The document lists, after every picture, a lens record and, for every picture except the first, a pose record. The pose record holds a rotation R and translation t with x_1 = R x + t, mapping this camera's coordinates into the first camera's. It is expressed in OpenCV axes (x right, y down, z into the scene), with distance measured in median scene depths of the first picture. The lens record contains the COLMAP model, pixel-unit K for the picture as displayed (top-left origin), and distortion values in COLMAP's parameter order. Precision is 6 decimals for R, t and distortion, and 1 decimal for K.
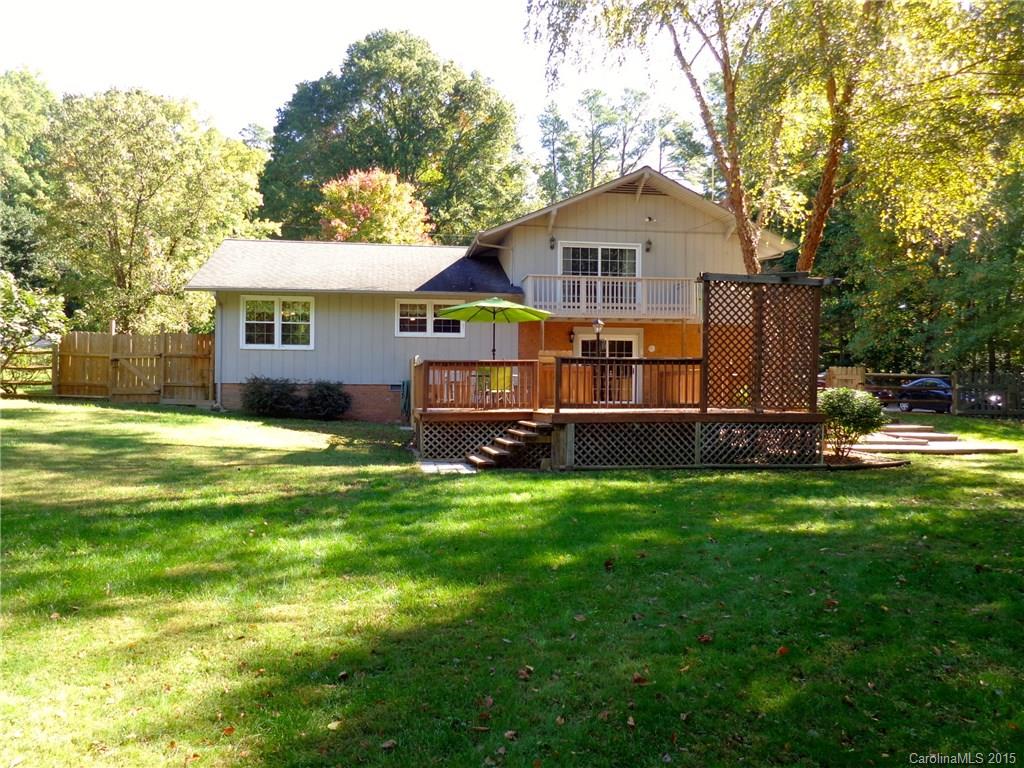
lens RADIAL K [[750.8, 0, 510.2], [0, 750.8, 382.5], [0, 0, 1]] dist [0.002818, -0.004407]
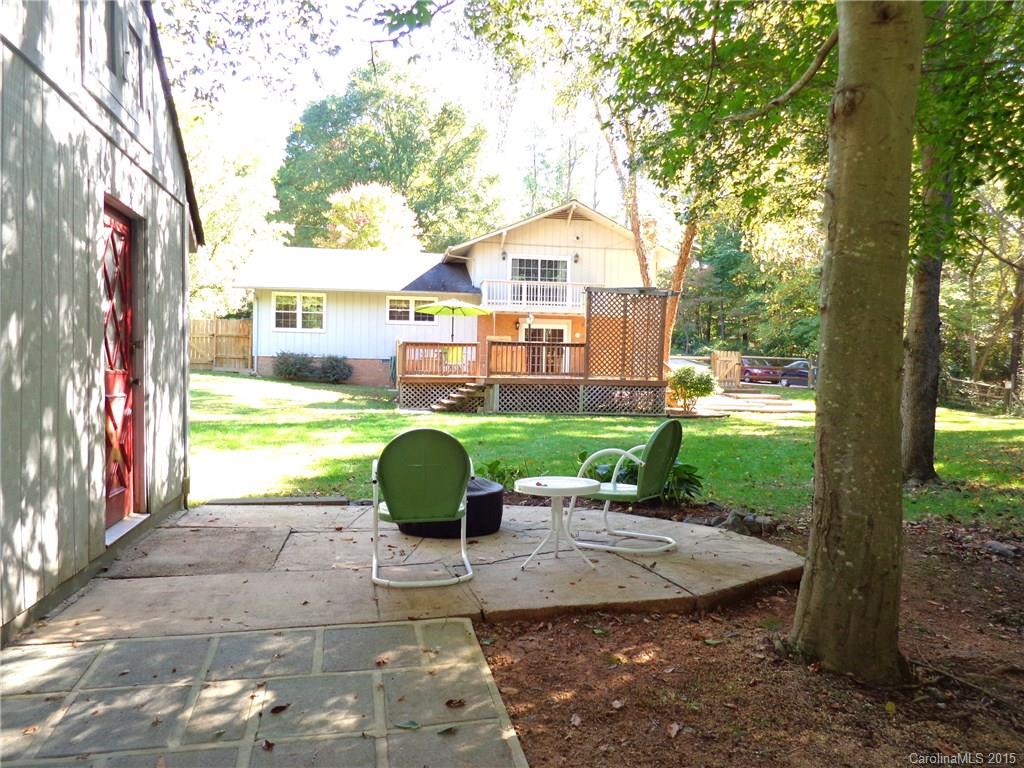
lens RADIAL K [[750.8, 0, 514.0], [0, 750.8, 384.6], [0, 0, 1]] dist [0.002818, -0.004407]
pose [[0.999881, 0.013645, 0.007137, 0.067600], [-0.013832, 0.999546, 0.026765, 0.008886], [-0.006769, -0.026860, 0.999616, -0.348087]]
